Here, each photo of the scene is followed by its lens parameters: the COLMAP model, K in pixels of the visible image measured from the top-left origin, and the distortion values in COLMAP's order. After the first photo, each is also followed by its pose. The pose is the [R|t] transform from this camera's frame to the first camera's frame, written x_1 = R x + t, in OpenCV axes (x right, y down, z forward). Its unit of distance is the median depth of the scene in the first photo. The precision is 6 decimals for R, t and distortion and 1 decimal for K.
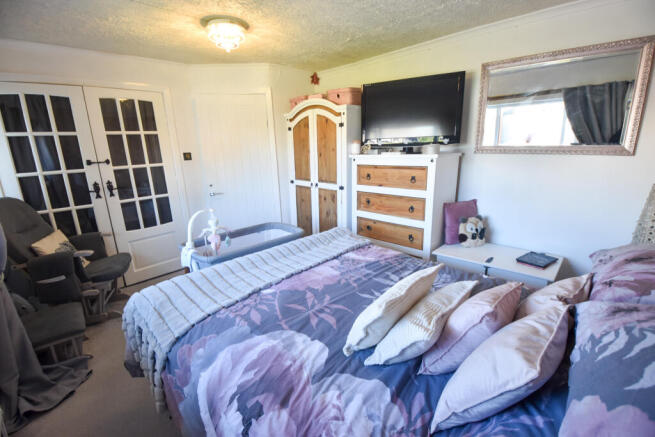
lens RADIAL K [[287.5, 0, 330.5], [0, 287.5, 222.8], [0, 0, 1]] dist [-0.031573, -0.000723]
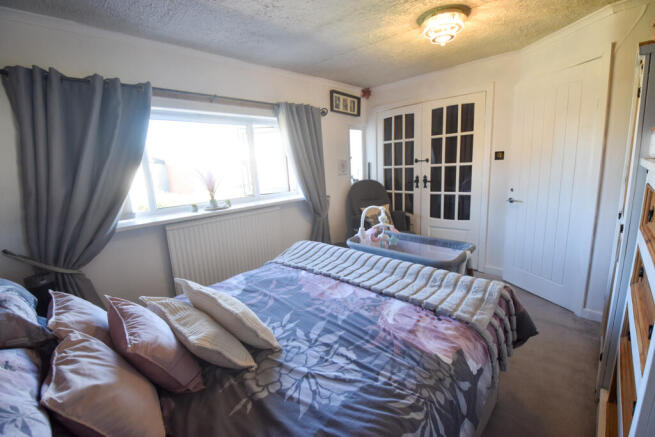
lens RADIAL K [[287.5, 0, 330.5], [0, 287.5, 222.8], [0, 0, 1]] dist [-0.031573, -0.000723]
pose [[0.004895, 0.229001, -0.973414, 0.534377], [-0.200134, 0.953956, 0.223417, -0.152474], [0.979756, 0.193720, 0.050500, 0.576522]]
